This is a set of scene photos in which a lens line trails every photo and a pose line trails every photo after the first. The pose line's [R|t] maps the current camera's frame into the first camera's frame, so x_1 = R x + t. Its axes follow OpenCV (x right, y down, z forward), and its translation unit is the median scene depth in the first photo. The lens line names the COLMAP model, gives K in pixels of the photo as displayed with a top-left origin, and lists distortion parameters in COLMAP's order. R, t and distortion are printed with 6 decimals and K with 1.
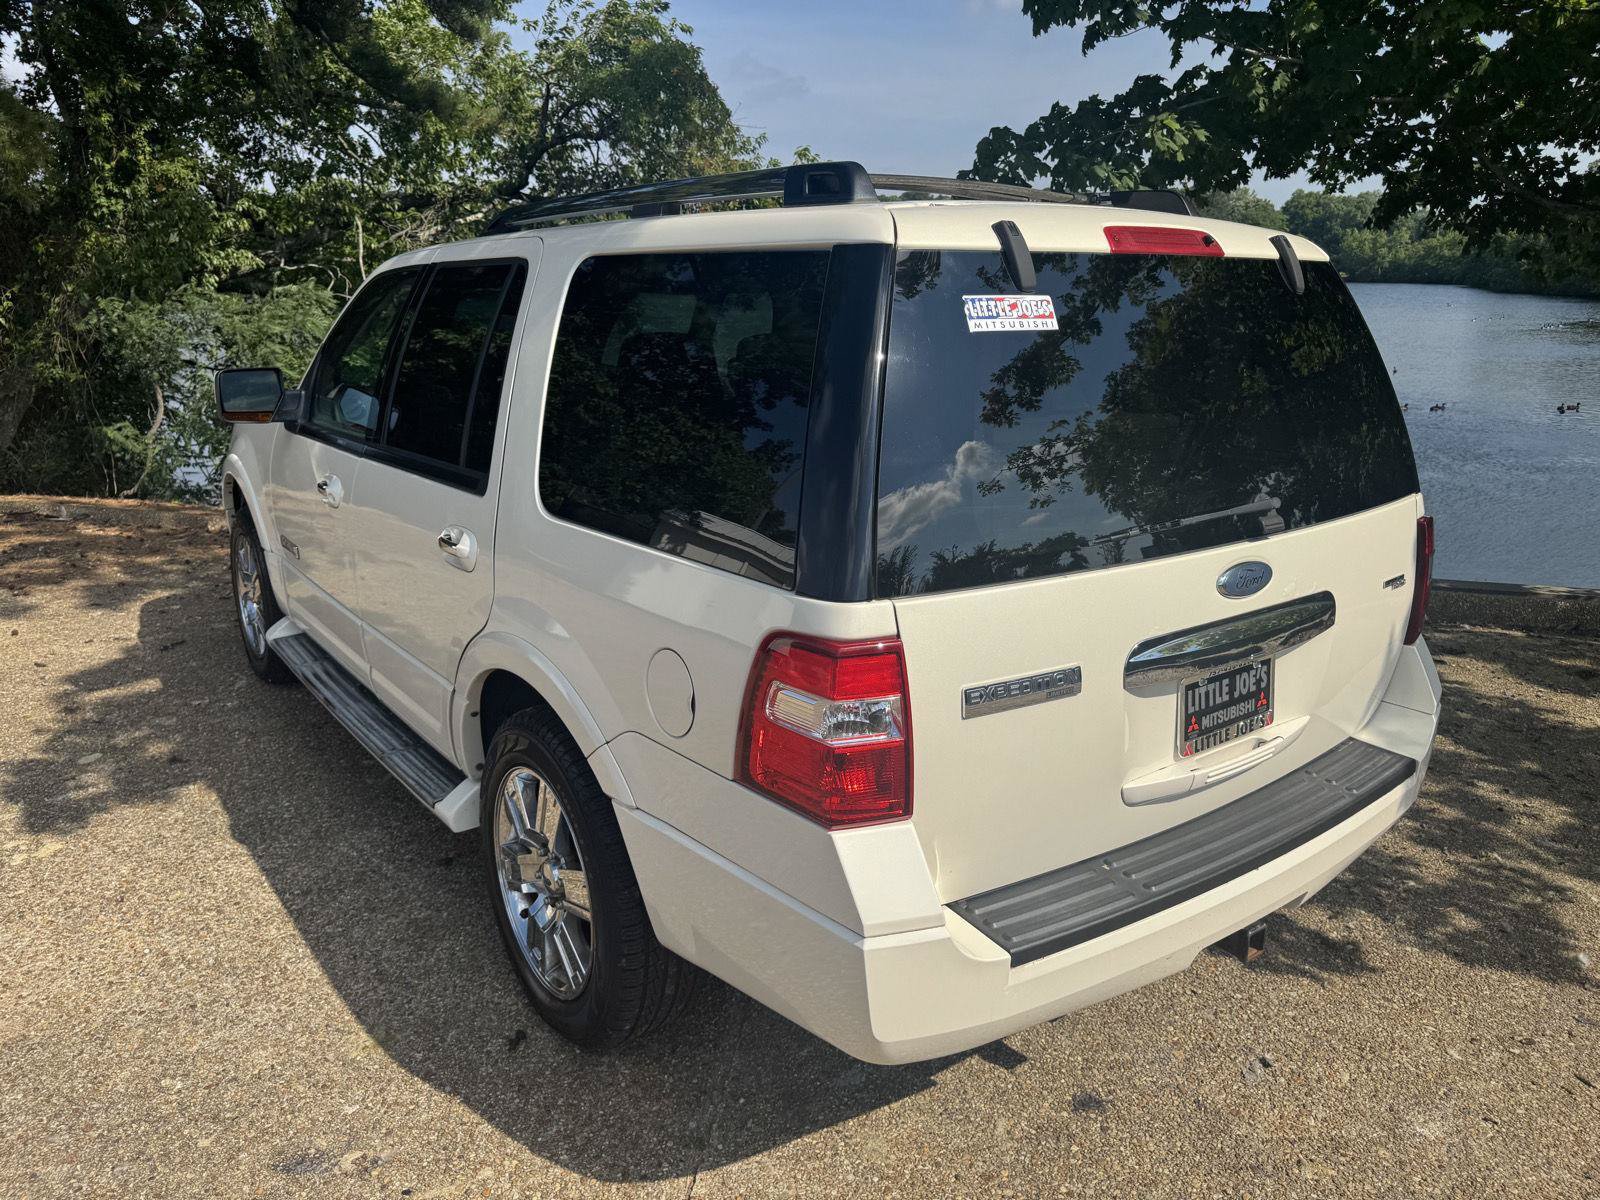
lens RADIAL K [[1147.6, 0, 814.3], [0, 1147.6, 596.2], [0, 0, 1]] dist [0.004030, -0.005549]
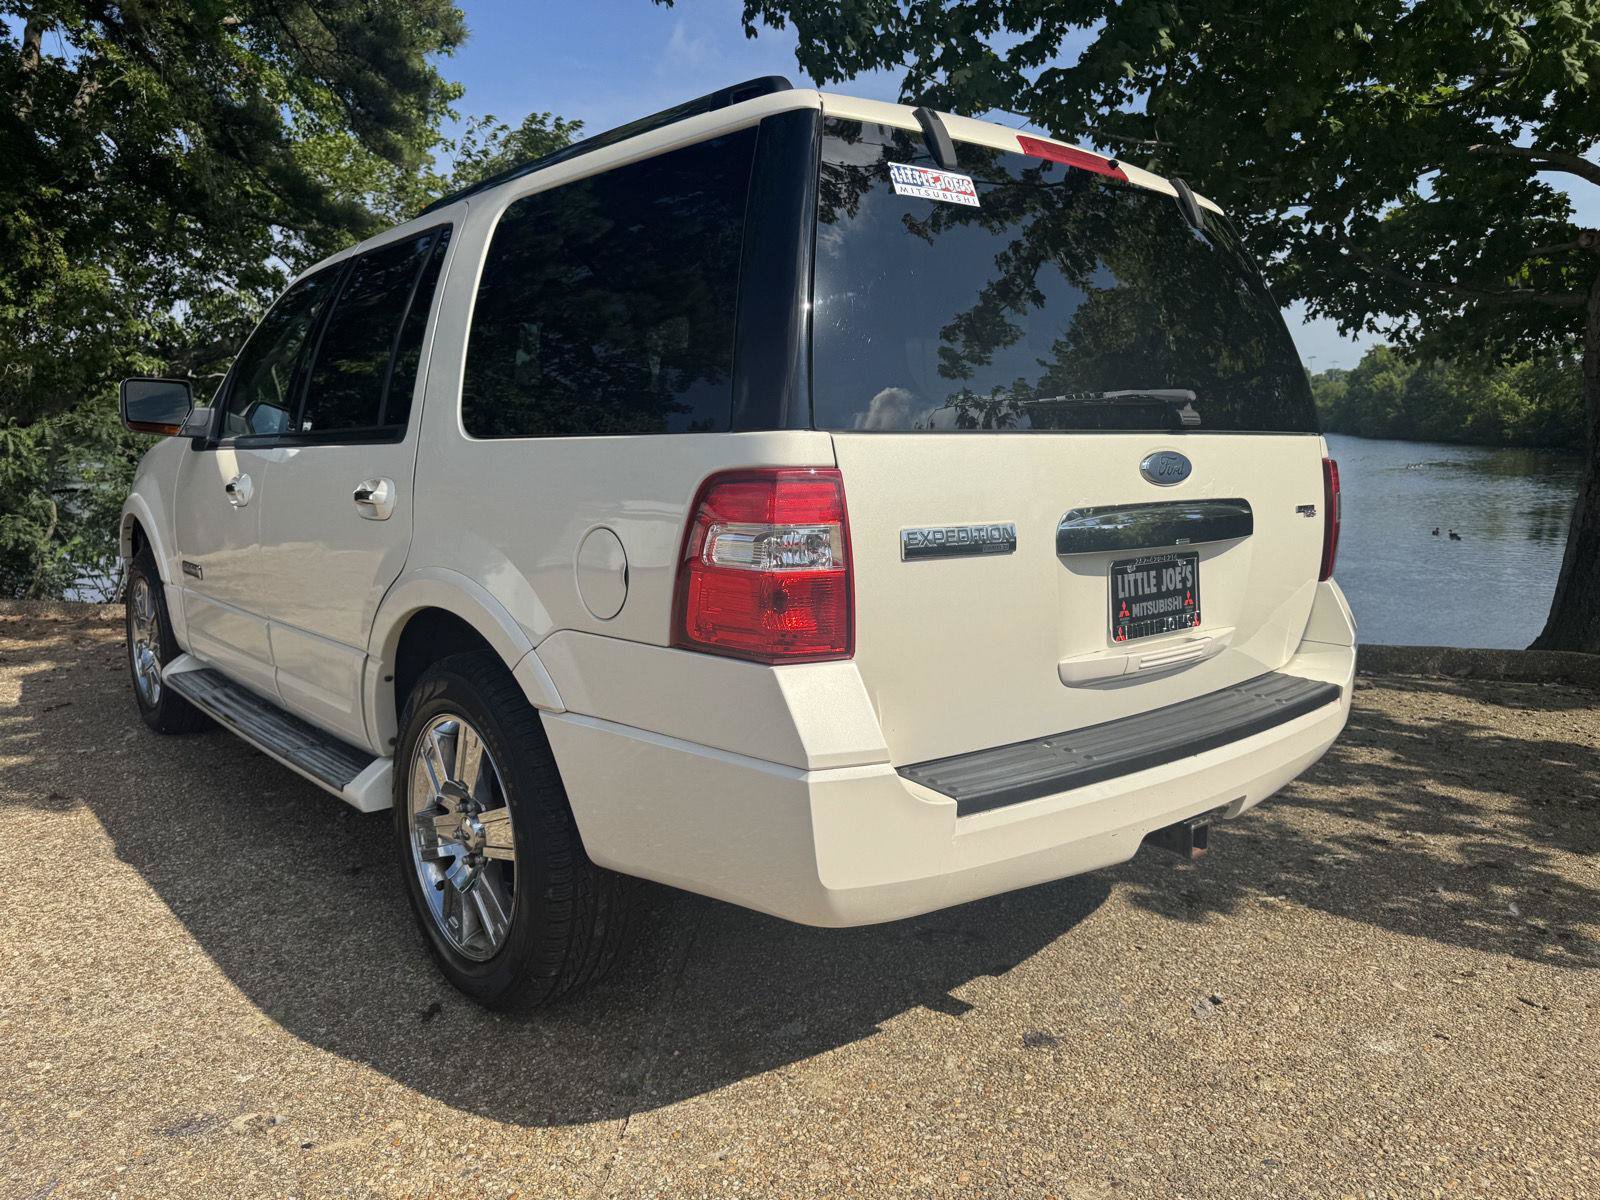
lens RADIAL K [[1147.6, 0, 816.7], [0, 1147.6, 607.0], [0, 0, 1]] dist [0.004030, -0.005549]
pose [[0.996952, -0.014872, 0.076584, -0.015303], [0.023985, 0.992548, -0.119475, 0.192974], [-0.074237, 0.120947, 0.989879, 0.019431]]
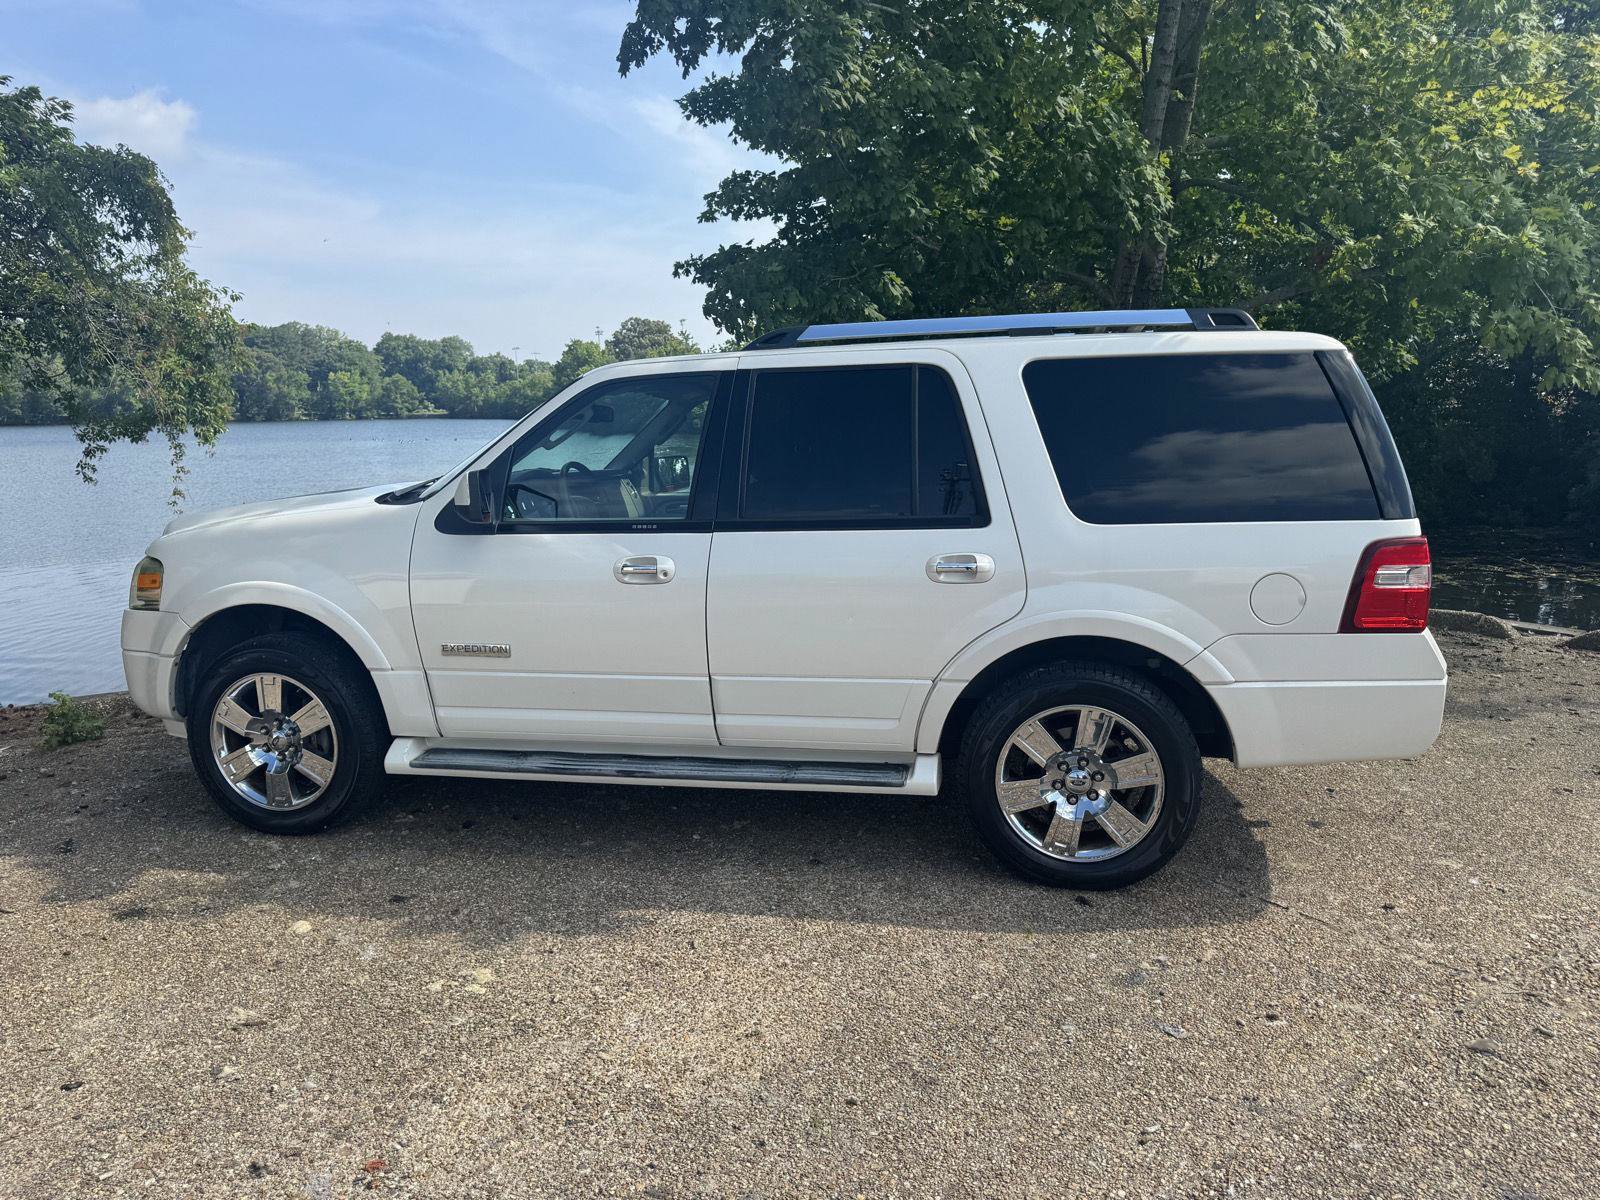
lens RADIAL K [[1147.6, 0, 802.7], [0, 1147.6, 596.4], [0, 0, 1]] dist [0.004030, -0.005549]
pose [[0.734129, -0.110558, 0.669949, -1.516304], [0.186426, 0.981558, -0.042305, 0.016940], [-0.652916, 0.155953, 0.741201, 0.137726]]
